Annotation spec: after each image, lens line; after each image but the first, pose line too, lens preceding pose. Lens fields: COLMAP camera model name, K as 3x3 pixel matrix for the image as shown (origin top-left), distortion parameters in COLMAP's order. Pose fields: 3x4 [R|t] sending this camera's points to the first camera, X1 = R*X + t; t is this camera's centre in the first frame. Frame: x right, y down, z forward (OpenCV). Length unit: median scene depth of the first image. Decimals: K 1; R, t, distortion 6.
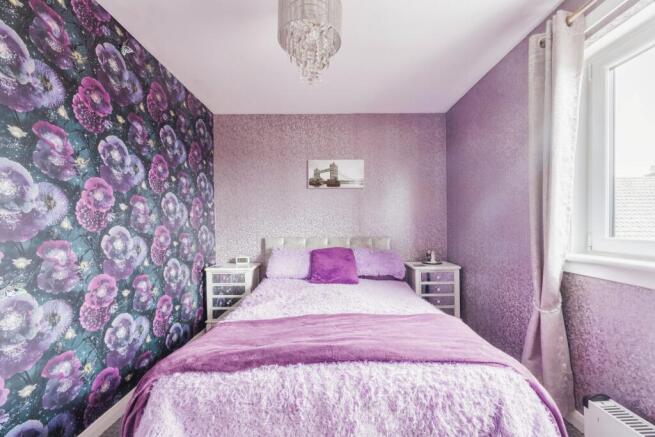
lens RADIAL K [[254.2, 0, 330.7], [0, 254.2, 232.3], [0, 0, 1]] dist [-0.006070, 0.000006]
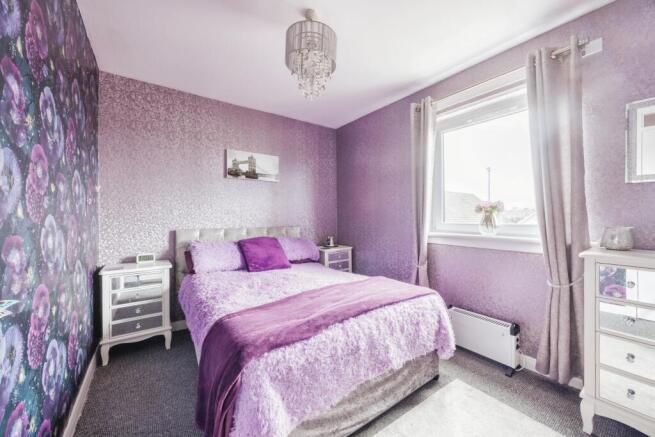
lens RADIAL K [[254.2, 0, 325.8], [0, 254.2, 218.1], [0, 0, 1]] dist [-0.006070, 0.000006]
pose [[0.812168, -0.001094, 0.583423, -0.389762], [0.014476, 0.999728, -0.018278, 0.004737], [-0.583244, 0.023291, 0.811963, -0.009551]]
